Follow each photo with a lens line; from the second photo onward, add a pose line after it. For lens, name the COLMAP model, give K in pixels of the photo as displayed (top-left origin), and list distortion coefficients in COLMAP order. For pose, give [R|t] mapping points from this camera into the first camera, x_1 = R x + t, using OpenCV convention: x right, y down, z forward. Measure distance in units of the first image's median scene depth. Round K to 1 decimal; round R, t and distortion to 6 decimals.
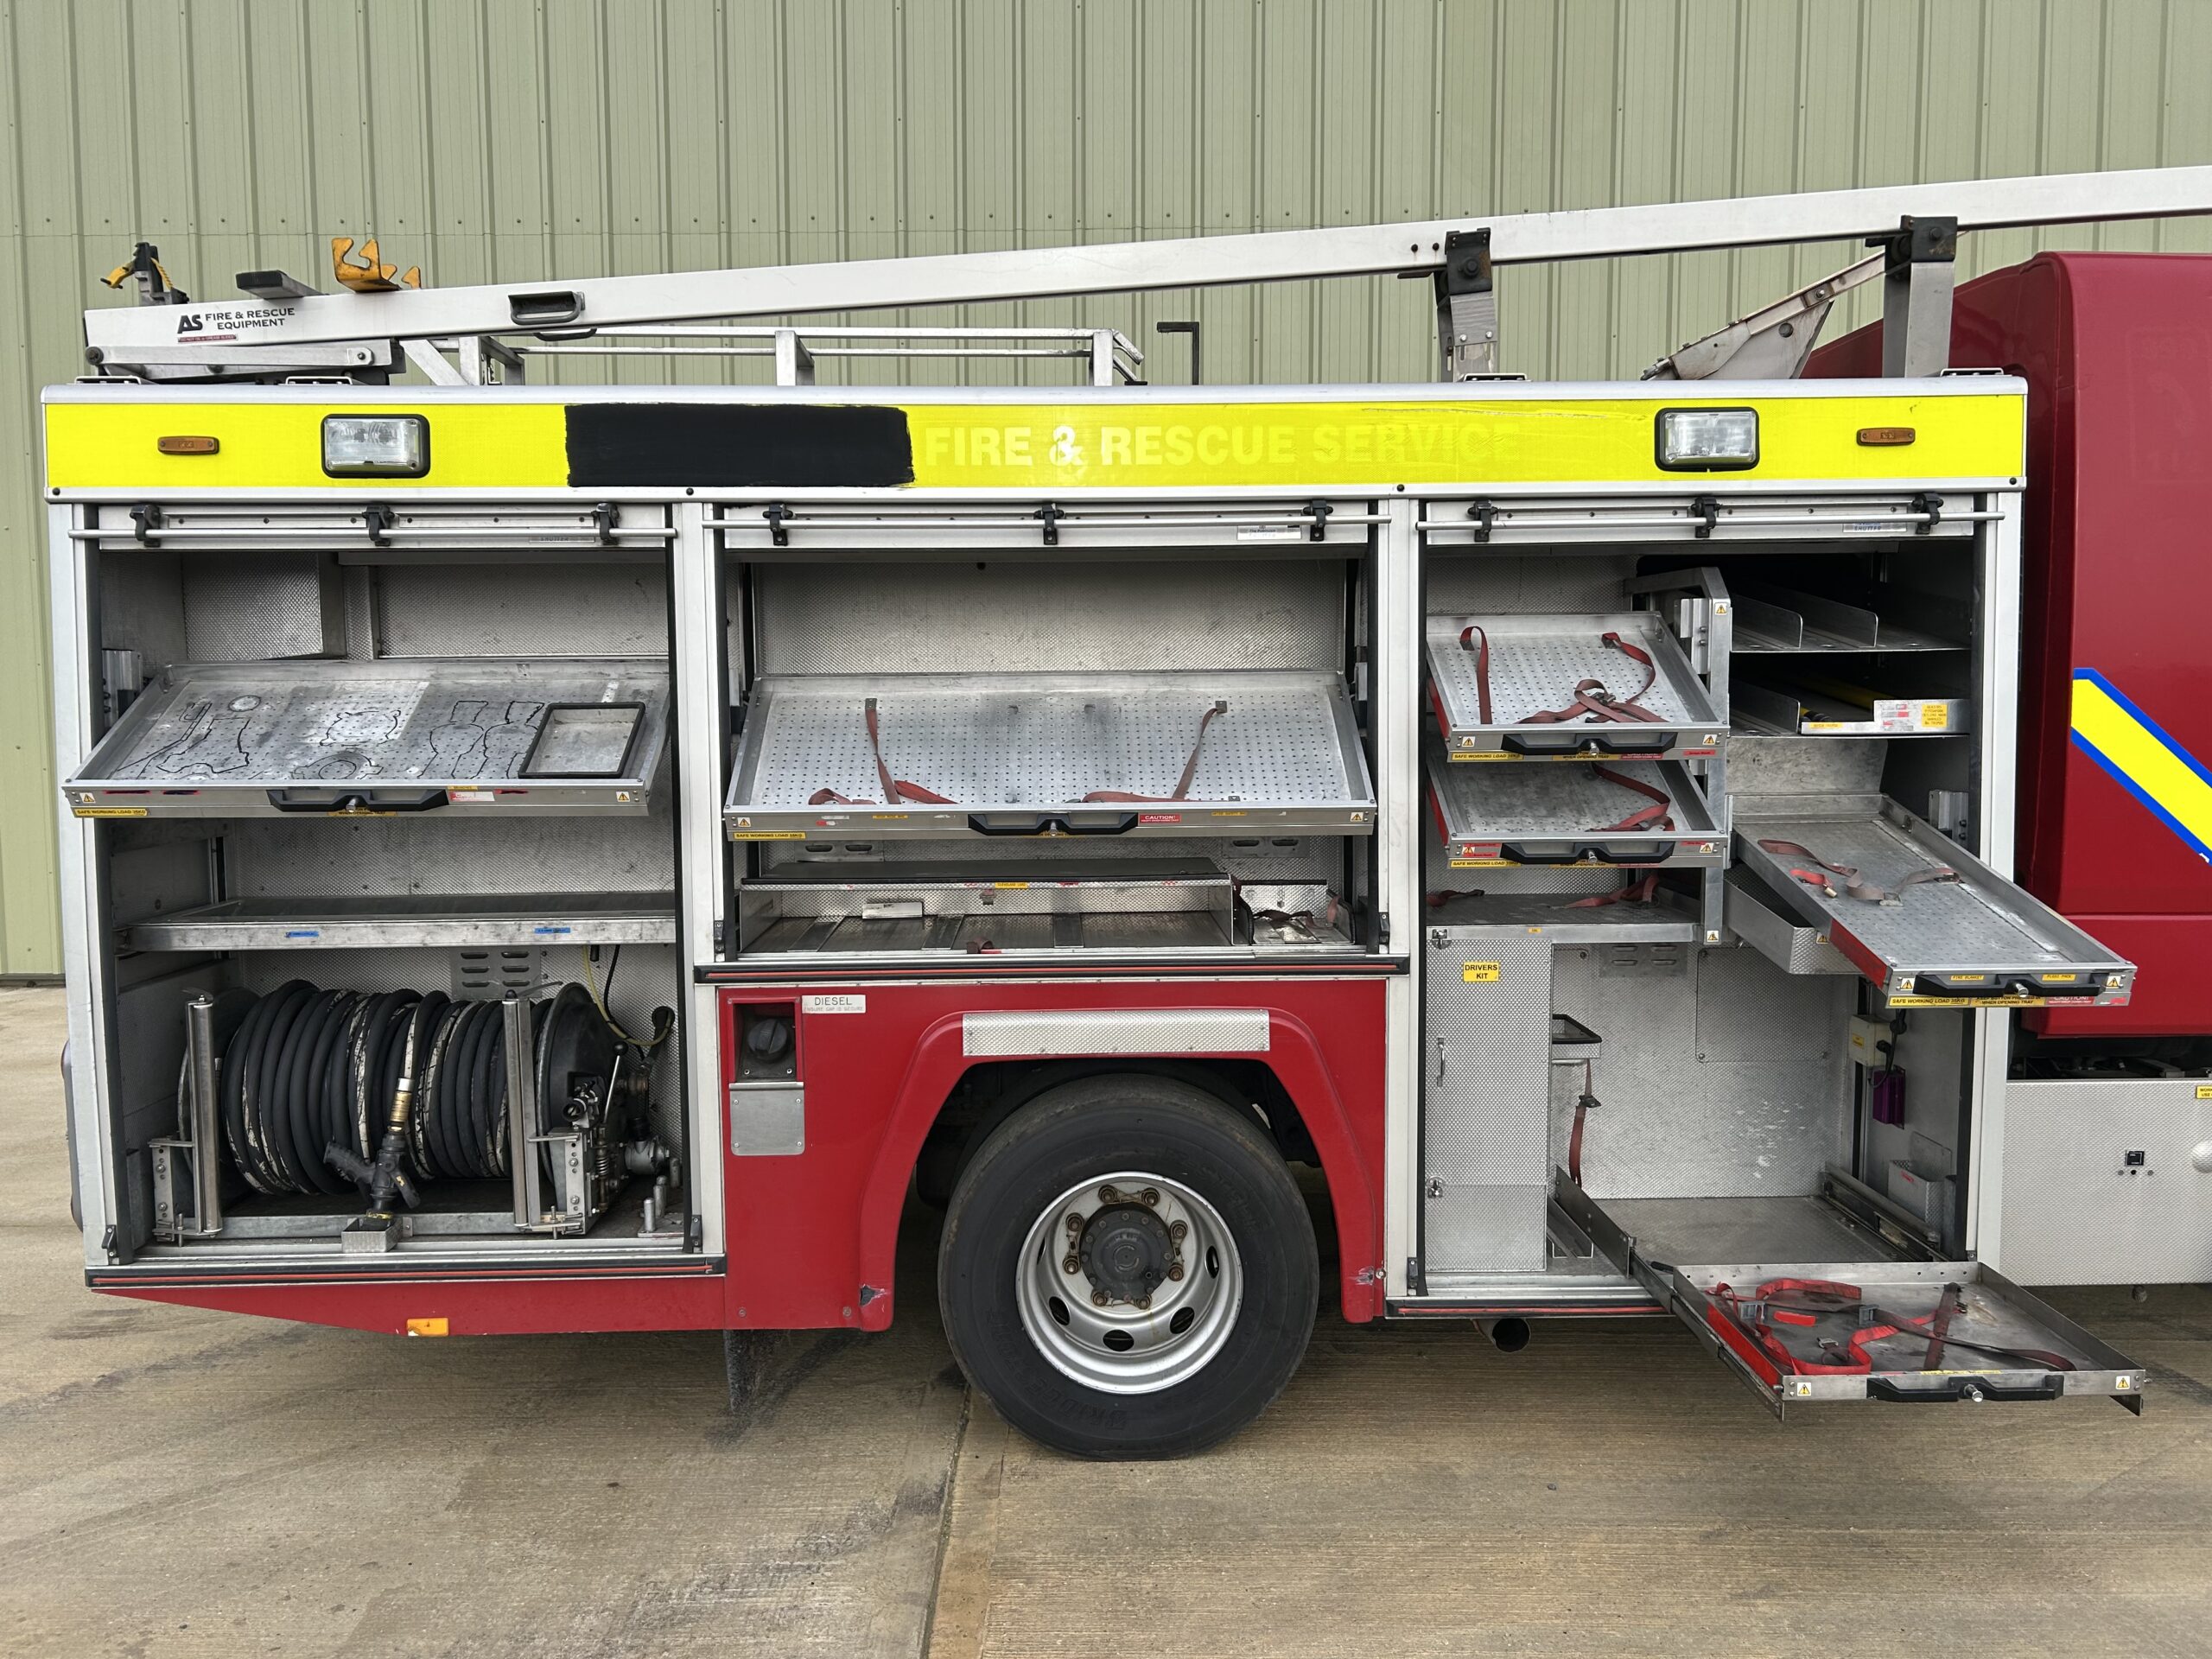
lens RADIAL K [[1674.3, 0, 1106.0], [0, 1674.3, 829.5], [0, 0, 1]] dist [0.090339, -0.120778]
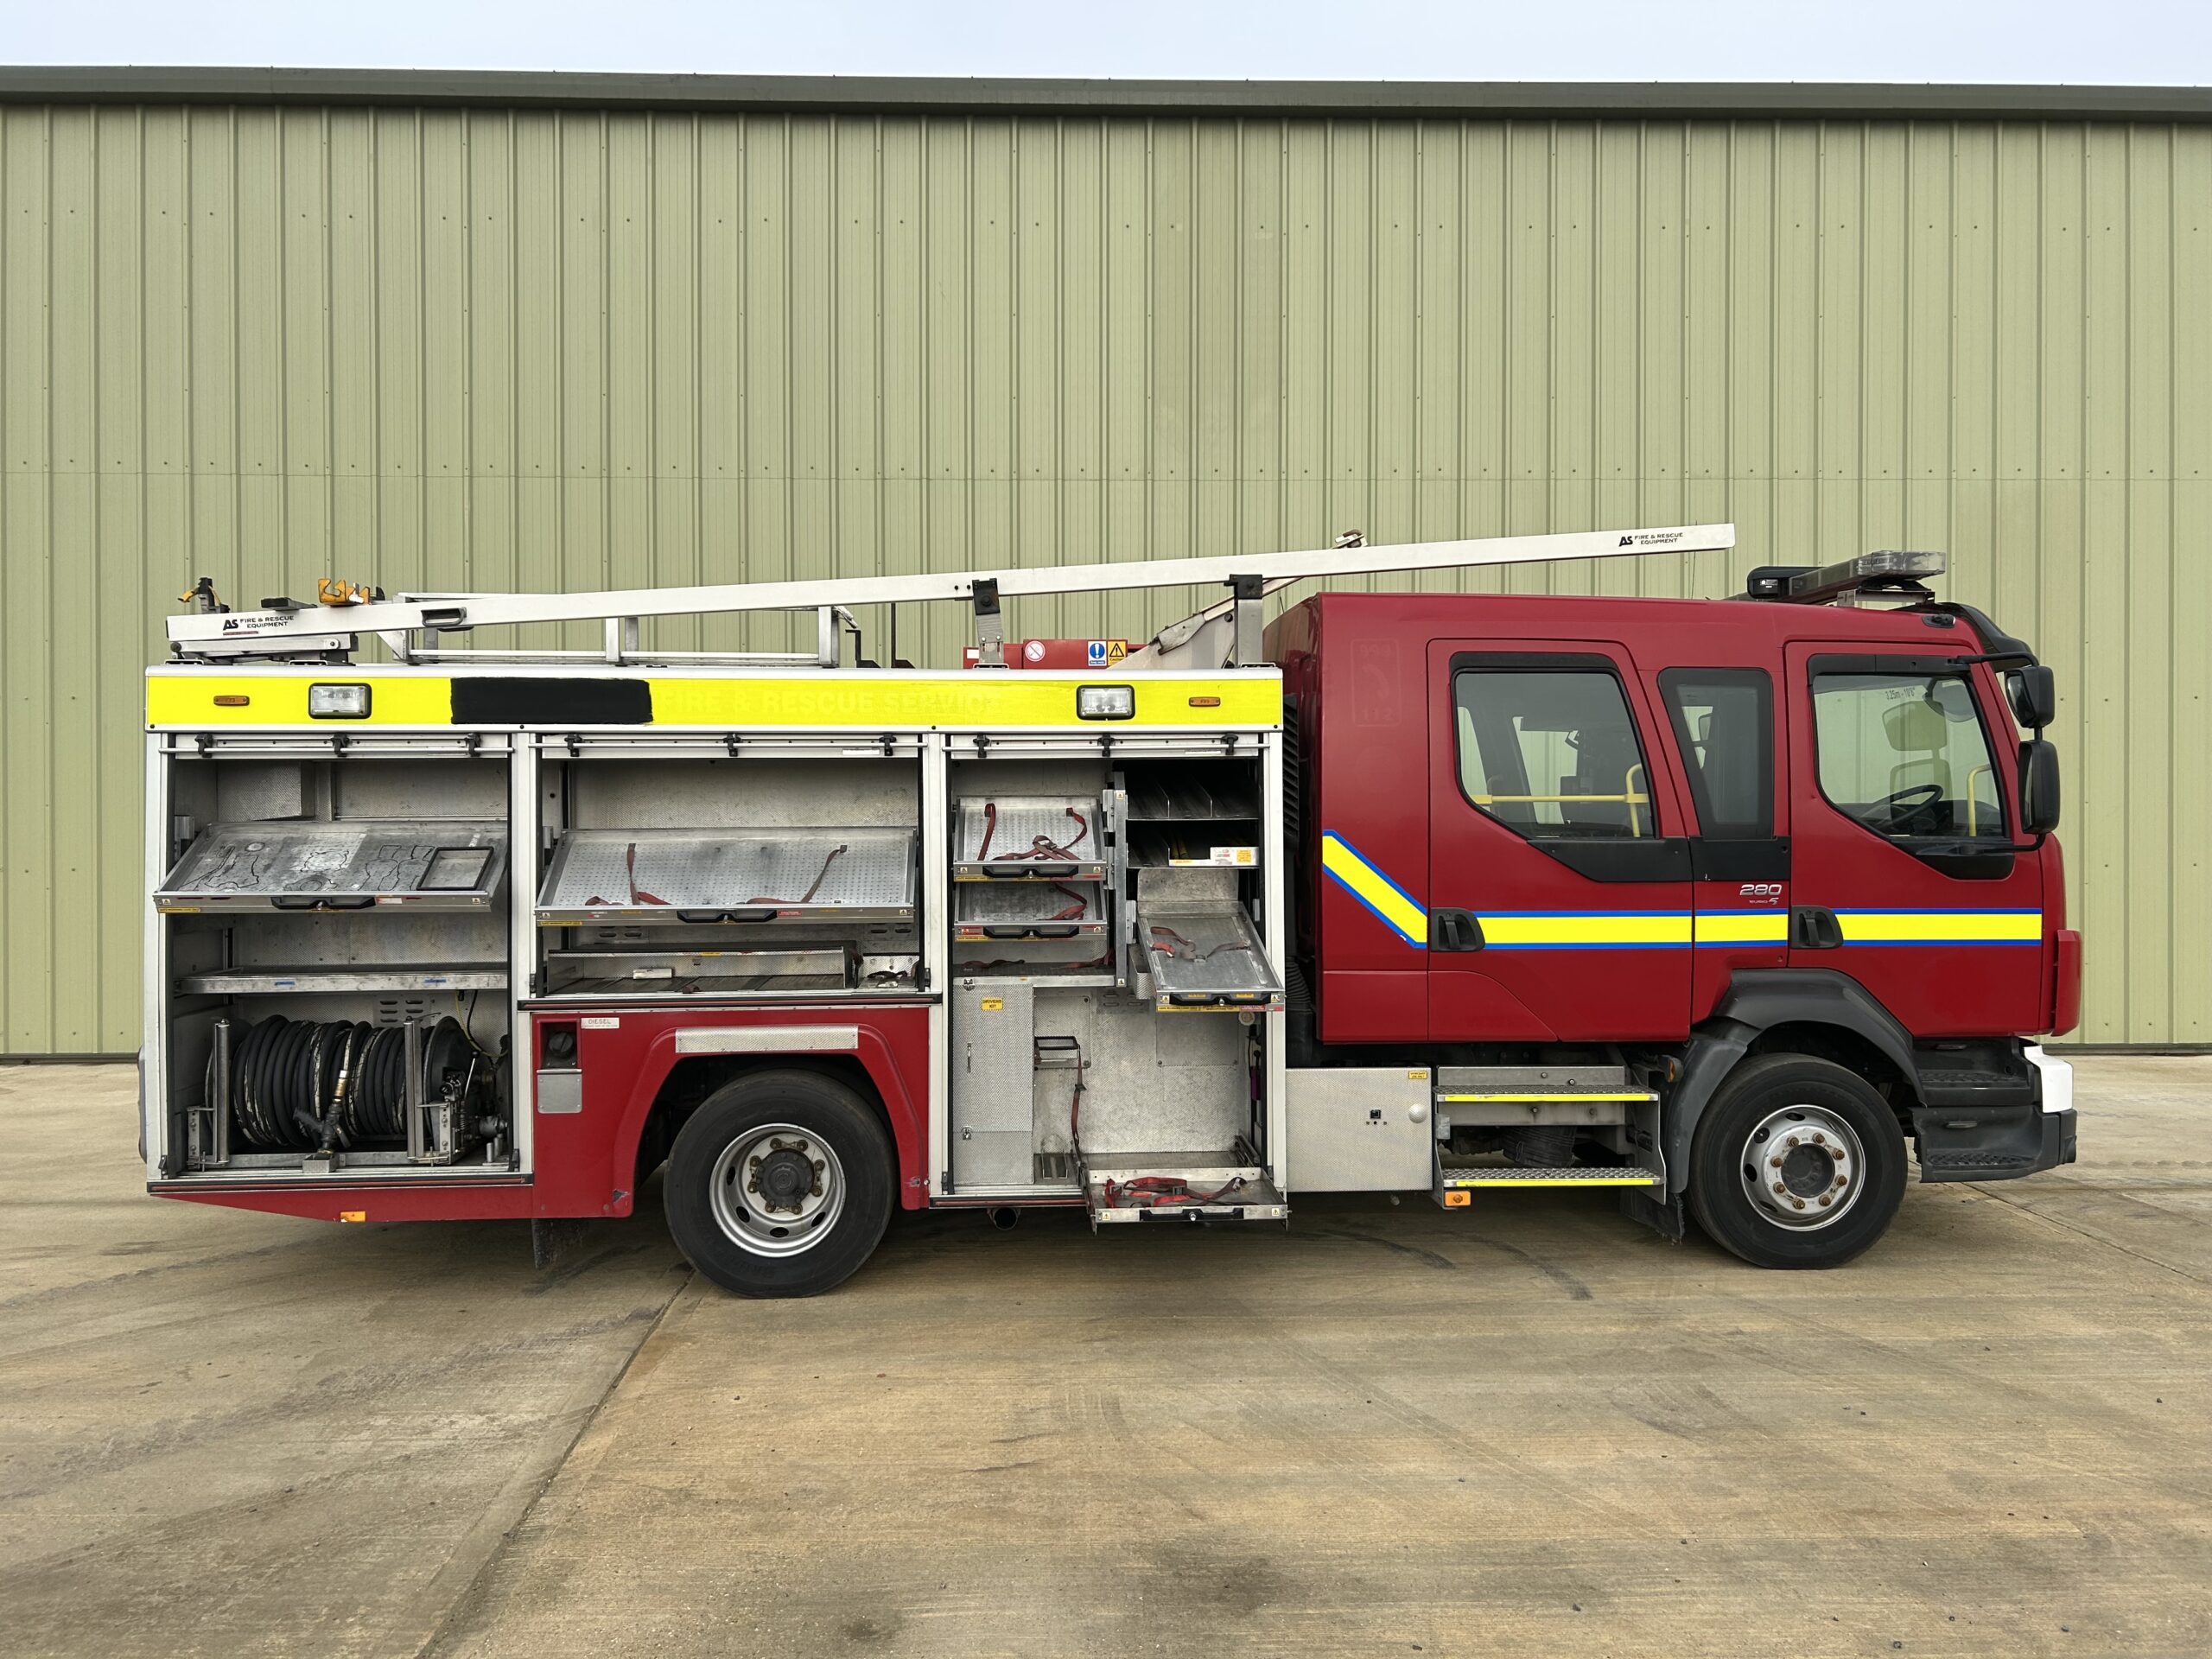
lens RADIAL K [[1674.3, 0, 1106.0], [0, 1674.3, 829.5], [0, 0, 1]] dist [0.090339, -0.120778]
pose [[0.999322, 0.003194, 0.036687, 0.283635], [-0.000541, 0.997398, -0.072094, 0.030757], [-0.036822, 0.072025, 0.996723, -0.733873]]
